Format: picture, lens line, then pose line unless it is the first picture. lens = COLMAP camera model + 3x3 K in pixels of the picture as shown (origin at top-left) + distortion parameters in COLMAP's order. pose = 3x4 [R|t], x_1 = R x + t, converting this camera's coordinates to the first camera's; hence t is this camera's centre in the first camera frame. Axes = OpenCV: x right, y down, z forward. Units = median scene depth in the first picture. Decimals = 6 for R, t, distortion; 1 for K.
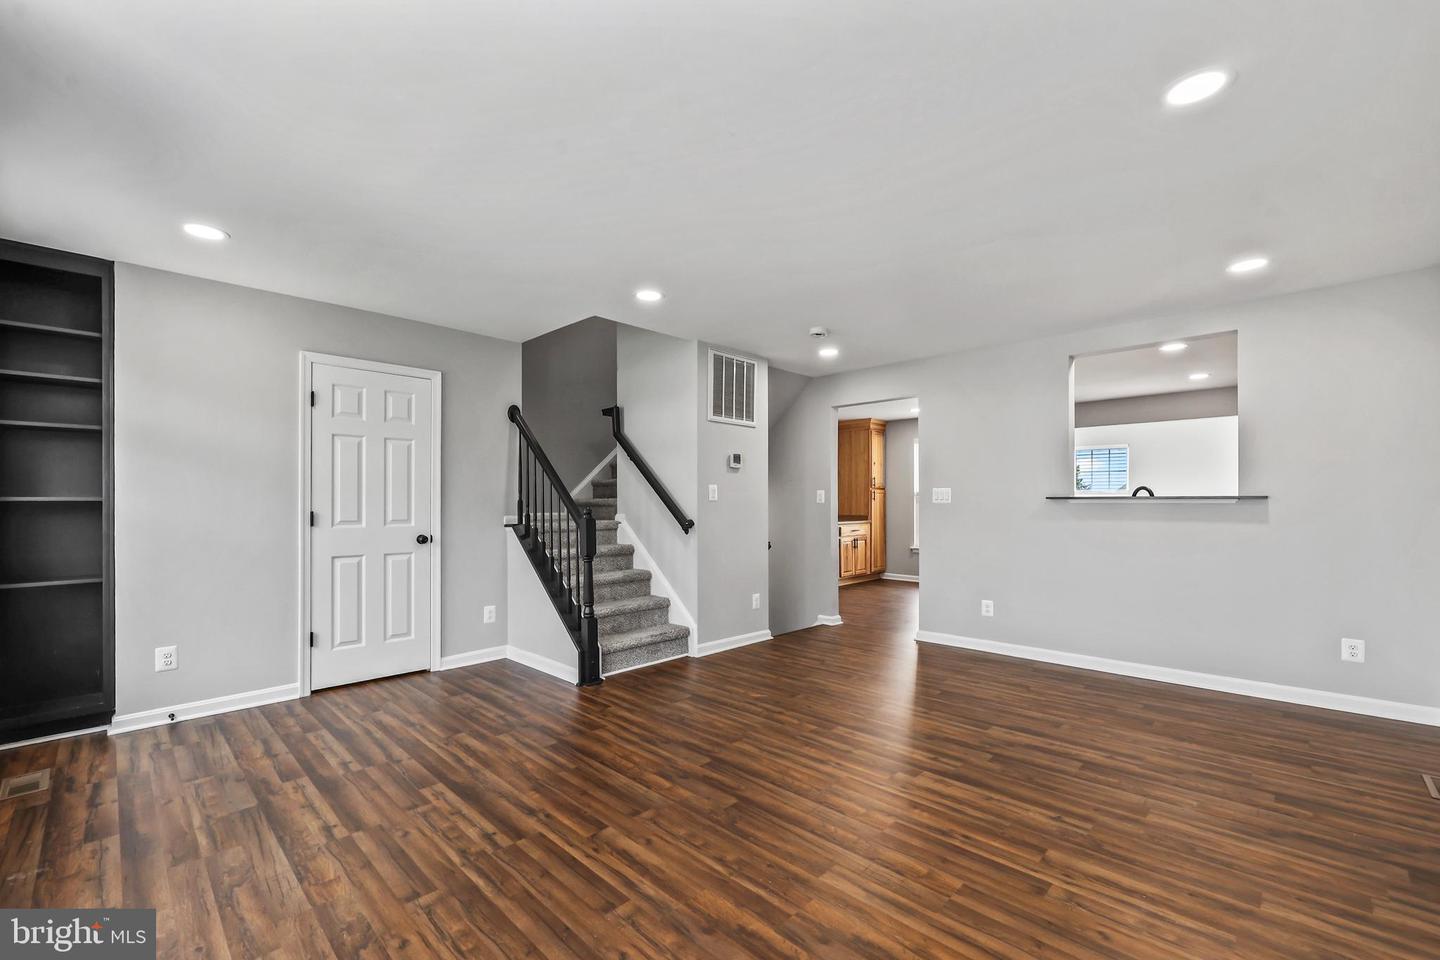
lens RADIAL K [[607.4, 0, 739.0], [0, 607.4, 511.9], [0, 0, 1]] dist [0.000522, -0.000556]
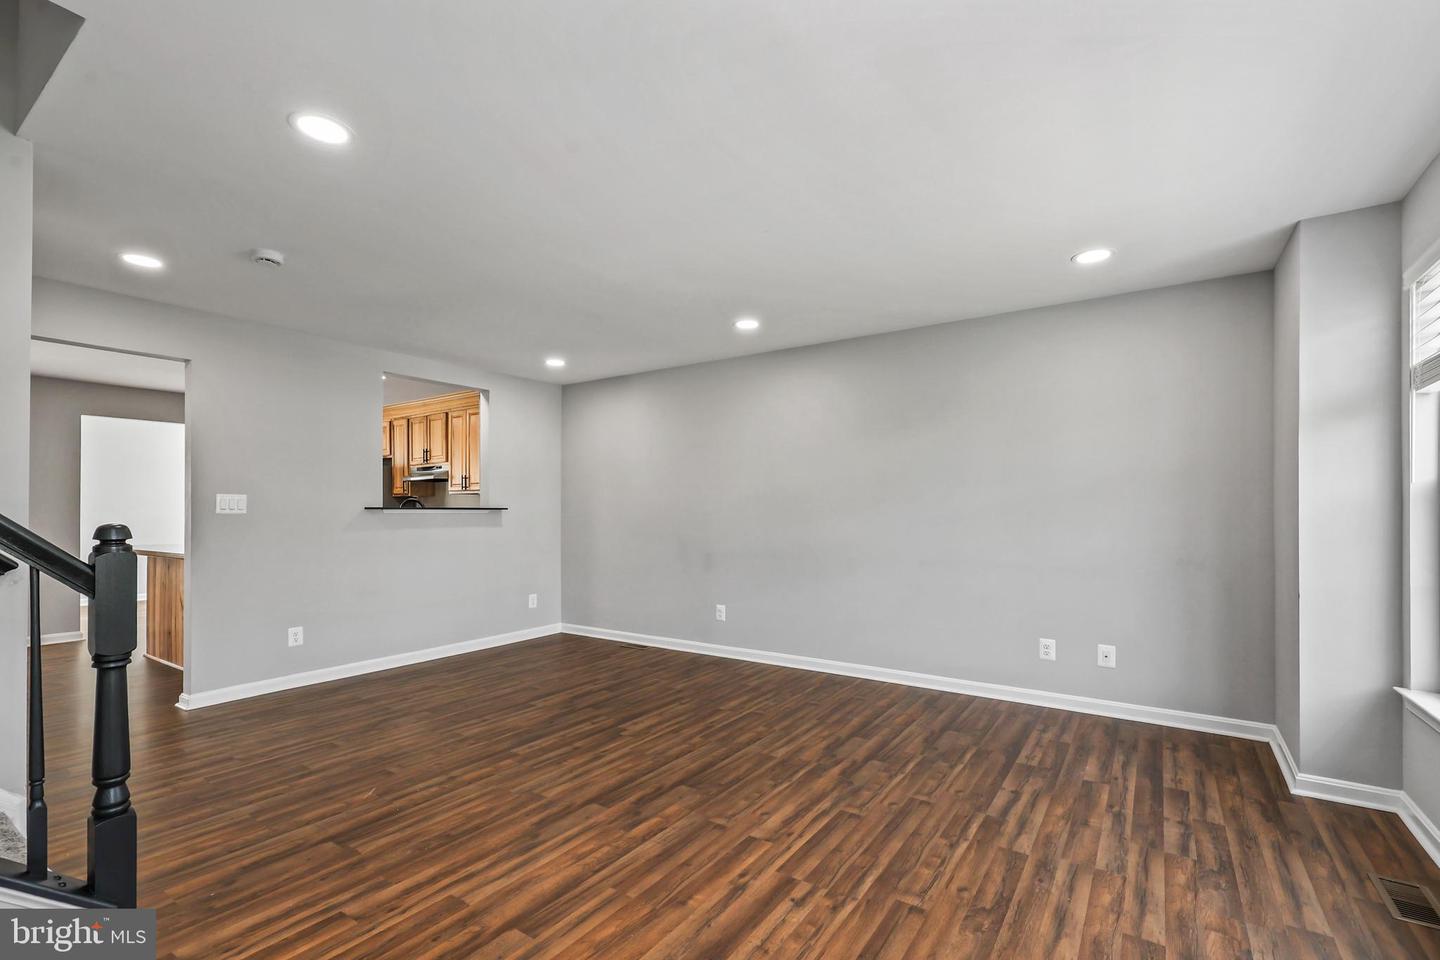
lens RADIAL K [[637.7, 0, 718.6], [0, 637.7, 491.2], [0, 0, 1]] dist [0.003450, -0.000395]
pose [[-0.156962, 0.034009, 0.987019, -1.146989], [0.017426, 0.999347, -0.031663, -0.011954], [-0.987451, 0.012230, -0.157452, 1.102495]]
